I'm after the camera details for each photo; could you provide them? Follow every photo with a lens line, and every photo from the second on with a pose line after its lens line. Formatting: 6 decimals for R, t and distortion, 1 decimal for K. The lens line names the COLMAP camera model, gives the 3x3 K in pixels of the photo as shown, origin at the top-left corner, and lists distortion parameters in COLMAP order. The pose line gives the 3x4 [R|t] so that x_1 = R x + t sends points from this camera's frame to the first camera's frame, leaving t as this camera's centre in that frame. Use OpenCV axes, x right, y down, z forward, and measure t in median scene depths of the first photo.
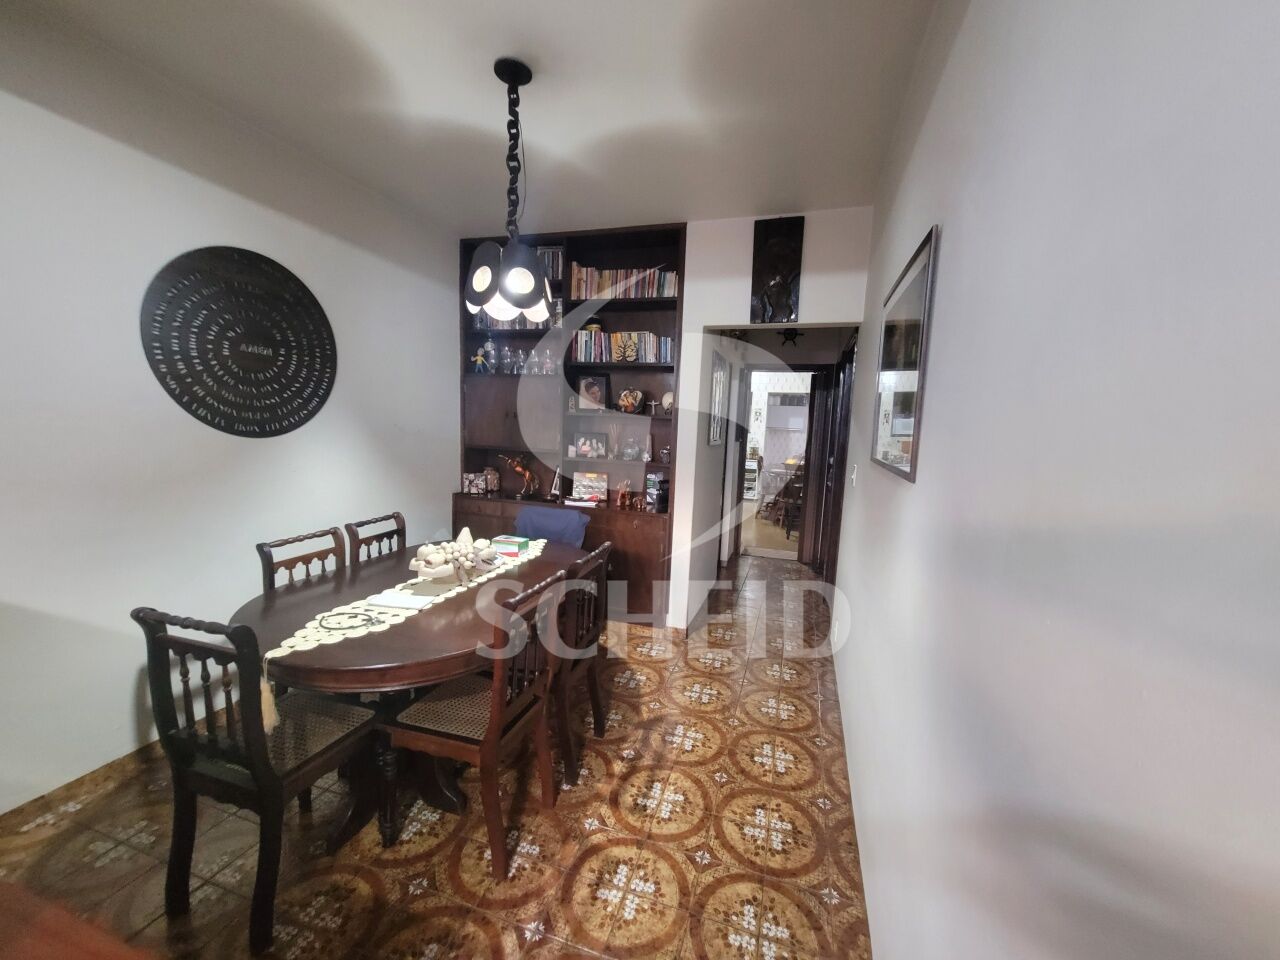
lens RADIAL K [[511.0, 0, 641.6], [0, 511.0, 483.2], [0, 0, 1]] dist [-0.000310, -0.000011]
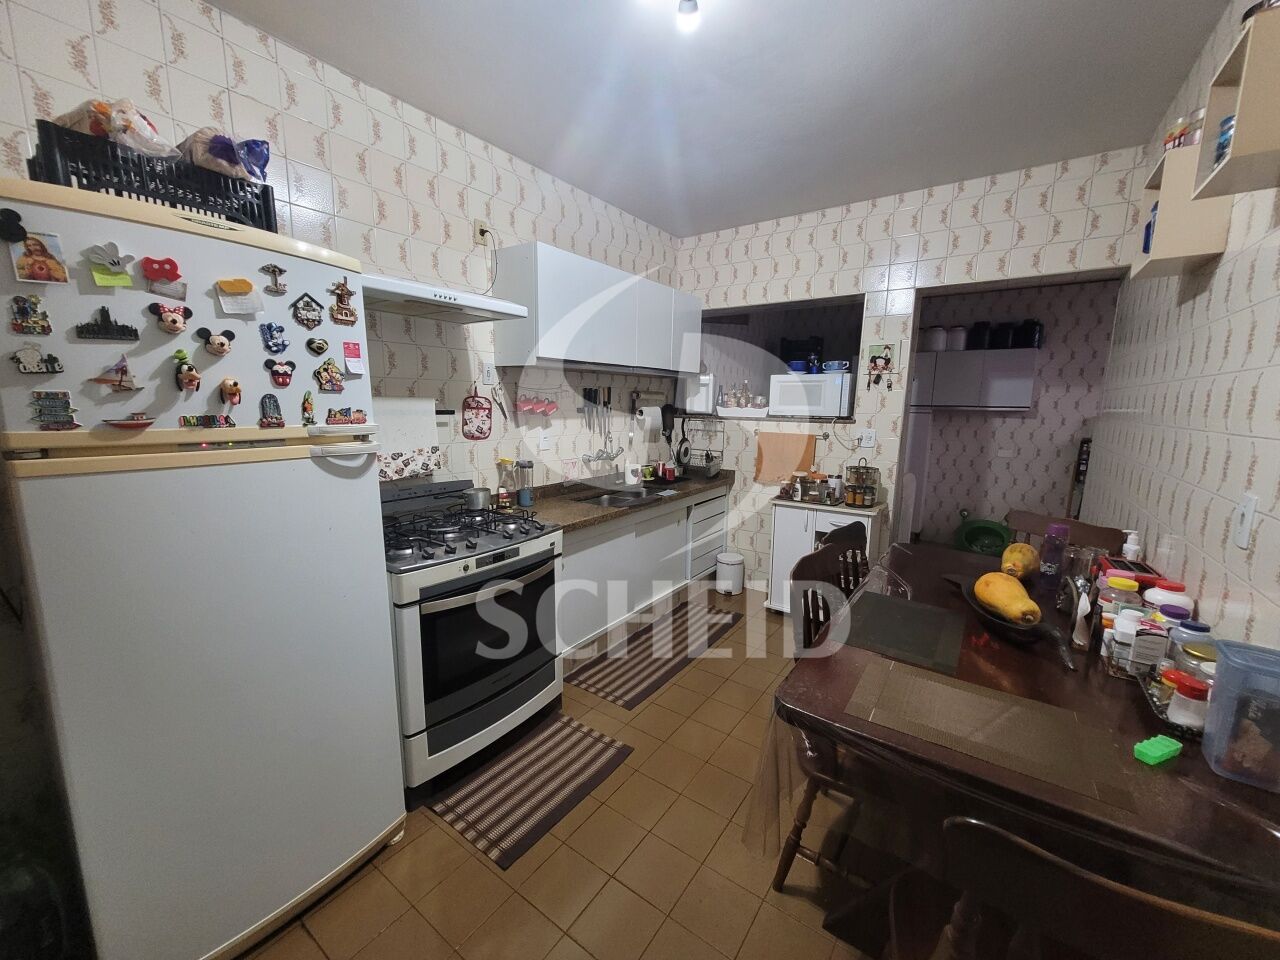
lens RADIAL K [[511.0, 0, 639.5], [0, 511.0, 481.4], [0, 0, 1]] dist [-0.000310, -0.000011]
pose [[0.951572, 0.032003, -0.305755, 0.153624], [-0.023209, 0.999207, 0.032357, -0.056546], [0.306548, -0.023694, 0.951560, 0.537943]]
